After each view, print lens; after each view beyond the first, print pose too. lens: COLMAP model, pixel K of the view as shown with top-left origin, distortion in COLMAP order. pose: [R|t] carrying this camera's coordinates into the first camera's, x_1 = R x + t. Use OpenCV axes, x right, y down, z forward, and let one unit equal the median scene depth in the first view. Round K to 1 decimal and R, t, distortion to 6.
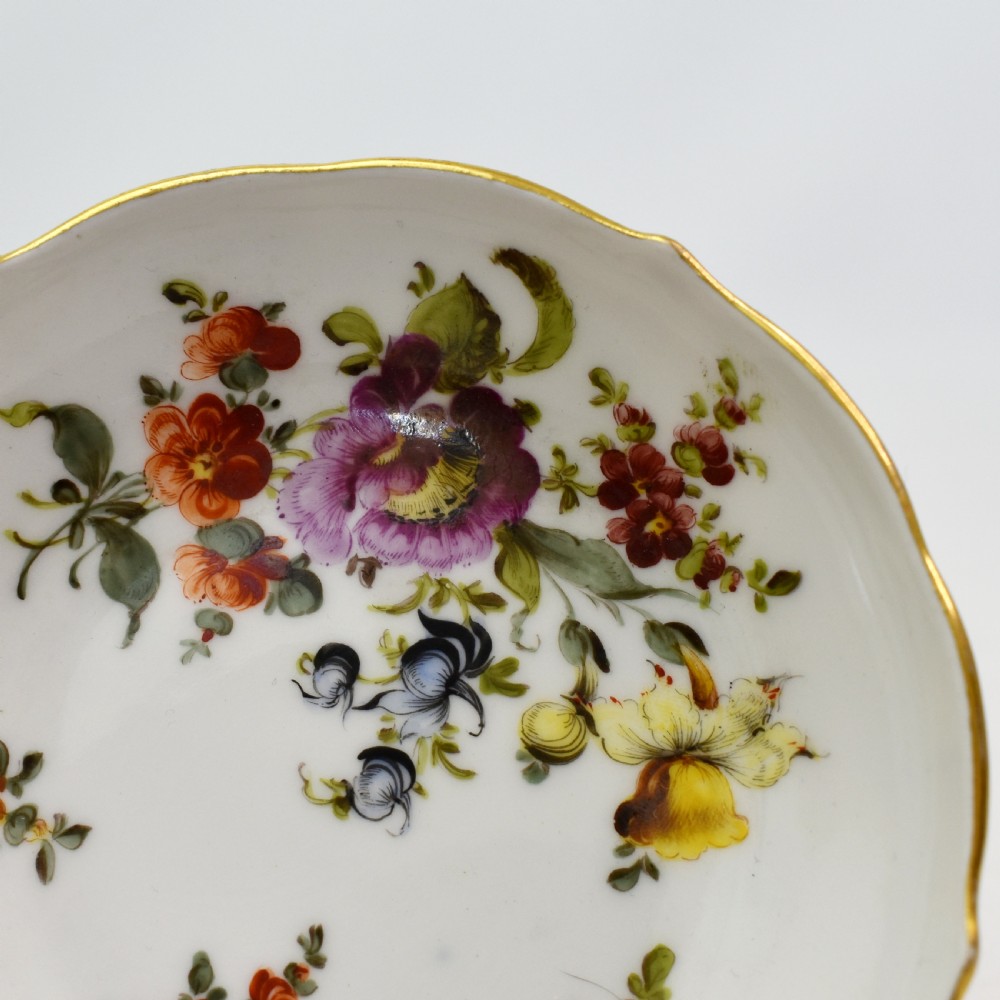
lens RADIAL K [[2049.2, 0, 392.0], [0, 2049.2, 503.3], [0, 0, 1]] dist [-0.052518, -0.304437]
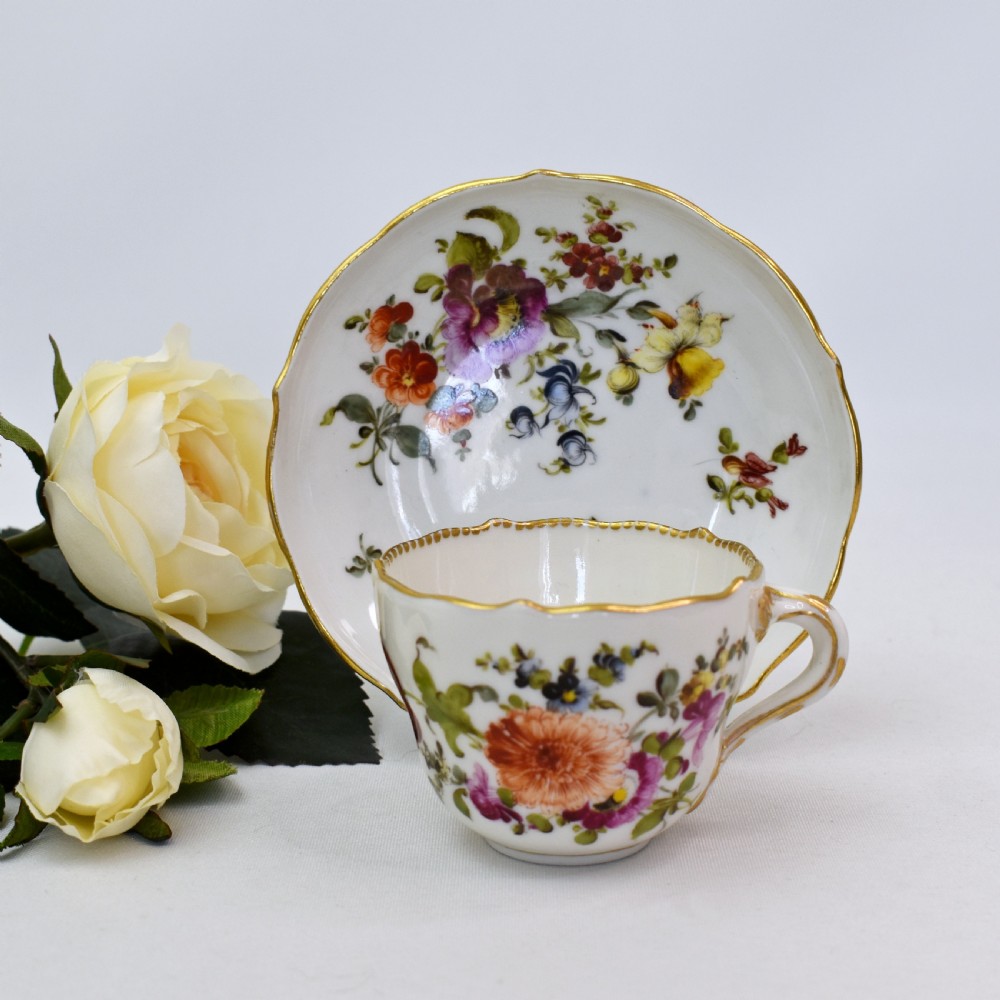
lens RADIAL K [[1978.3, 0, 498.1], [0, 1978.3, 528.4], [0, 0, 1]] dist [0.008761, -0.073740]
pose [[0.785876, -0.618274, -0.011711, -0.092822], [0.594548, 0.750241, 0.289224, -0.435724], [-0.170034, -0.234257, 0.957190, -0.963326]]
